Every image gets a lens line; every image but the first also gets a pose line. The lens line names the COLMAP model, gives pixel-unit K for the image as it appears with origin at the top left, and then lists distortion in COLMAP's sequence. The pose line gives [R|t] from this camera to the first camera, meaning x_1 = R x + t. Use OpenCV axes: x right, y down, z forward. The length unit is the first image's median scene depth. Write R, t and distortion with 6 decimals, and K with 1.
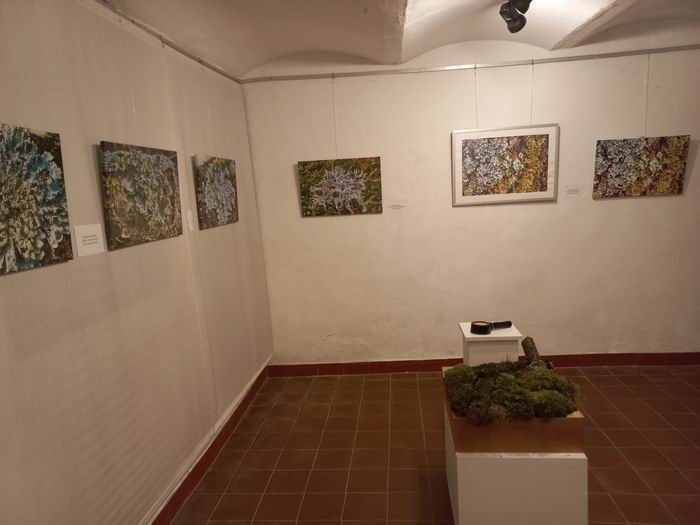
lens RADIAL K [[507.0, 0, 350.0], [0, 507.0, 268.3], [0, 0, 1]] dist [0.036274, -0.010061]
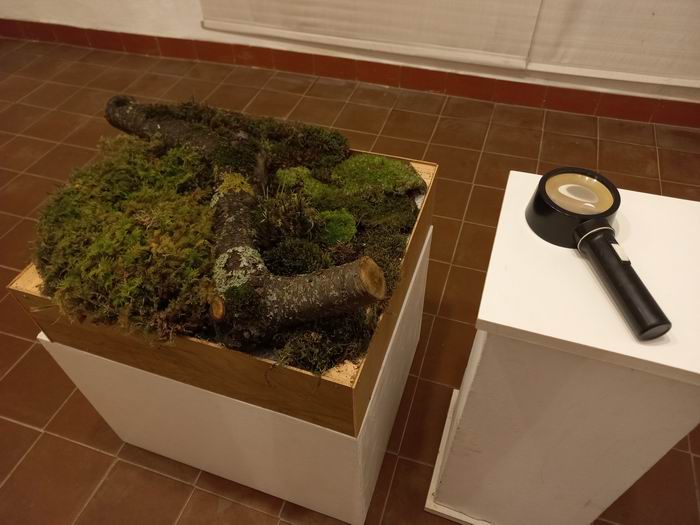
lens RADIAL K [[507.0, 0, 350.0], [0, 507.0, 268.3], [0, 0, 1]] dist [0.036274, -0.010061]
pose [[-0.249862, 0.764874, -0.593748, 0.713730], [-0.100685, 0.589351, 0.801579, -0.096004], [0.963032, 0.260066, -0.070245, 1.475627]]
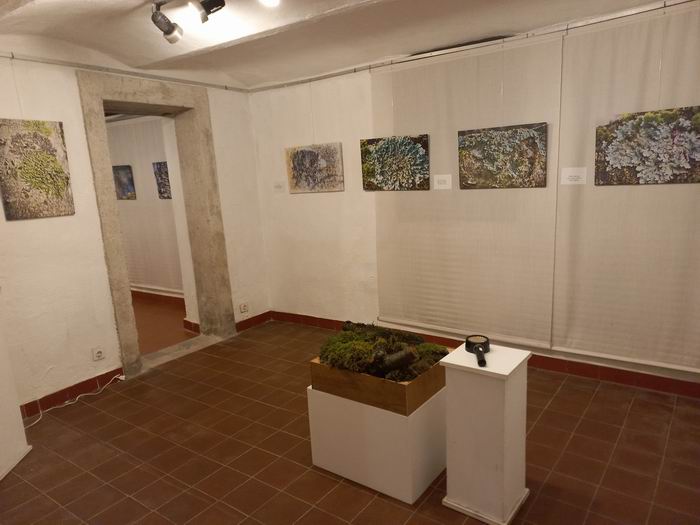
lens RADIAL K [[507.0, 0, 350.0], [0, 507.0, 268.3], [0, 0, 1]] dist [0.036274, -0.010061]
pose [[-0.529384, 0.270936, -0.803957, 1.582840], [-0.033052, 0.940329, 0.338658, -0.451166], [0.847739, 0.205852, -0.488840, 1.920423]]
